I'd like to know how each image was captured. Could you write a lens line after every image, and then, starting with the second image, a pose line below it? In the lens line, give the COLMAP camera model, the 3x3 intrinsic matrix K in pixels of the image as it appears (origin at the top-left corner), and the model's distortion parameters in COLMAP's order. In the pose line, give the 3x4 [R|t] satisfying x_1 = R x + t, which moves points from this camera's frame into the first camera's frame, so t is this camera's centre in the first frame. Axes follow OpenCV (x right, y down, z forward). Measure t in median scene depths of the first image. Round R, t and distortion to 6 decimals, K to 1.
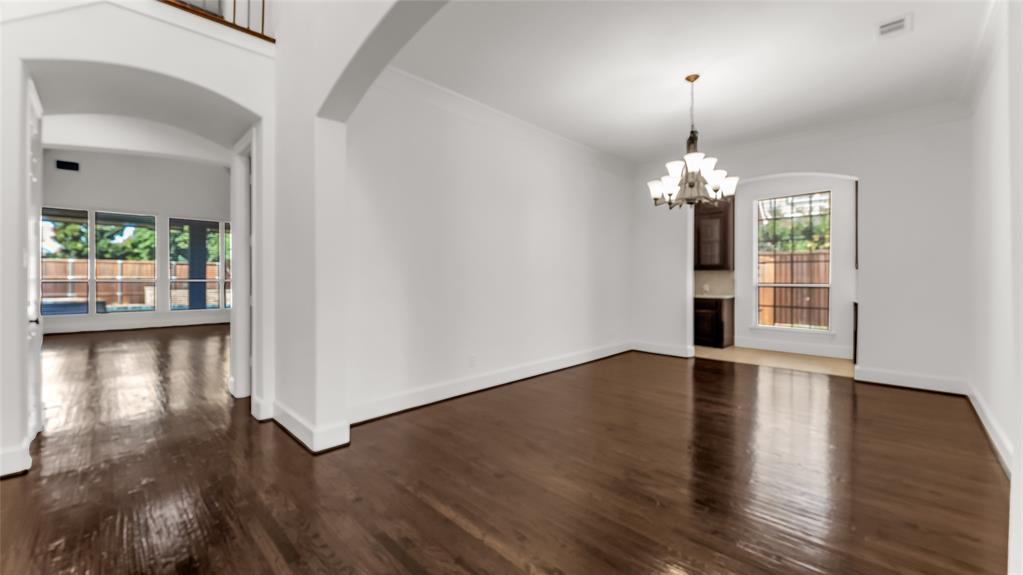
lens RADIAL K [[419.5, 0, 534.5], [0, 419.5, 274.8], [0, 0, 1]] dist [-0.009449, 0.000017]
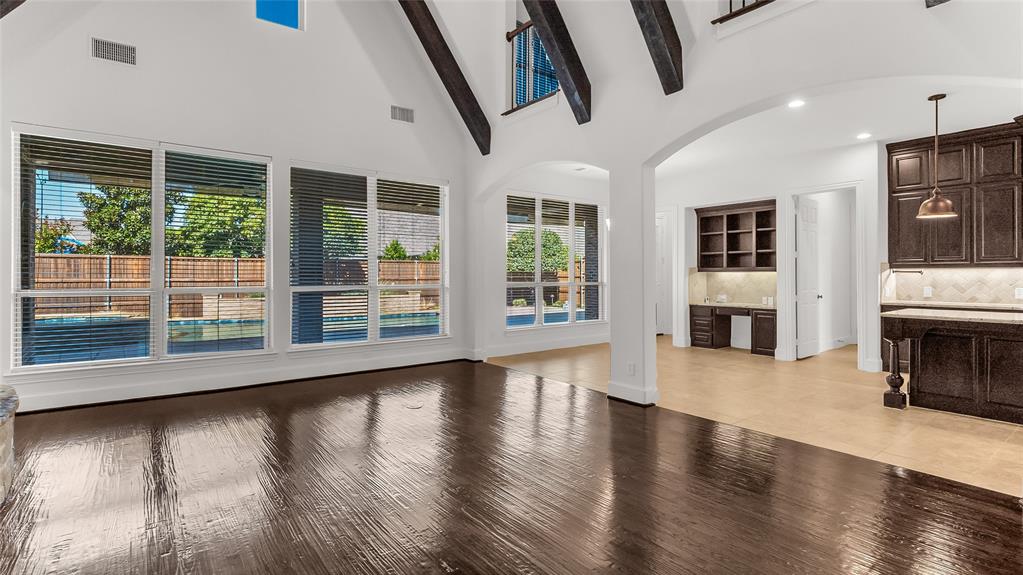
lens RADIAL K [[505.4, 0, 529.4], [0, 505.4, 263.1], [0, 0, 1]] dist [0.008704, -0.006572]
pose [[0.990232, -0.008649, -0.139162, -0.278066], [0.006442, 0.999846, -0.016303, -0.003518], [0.139282, 0.015247, 0.990135, 0.237640]]
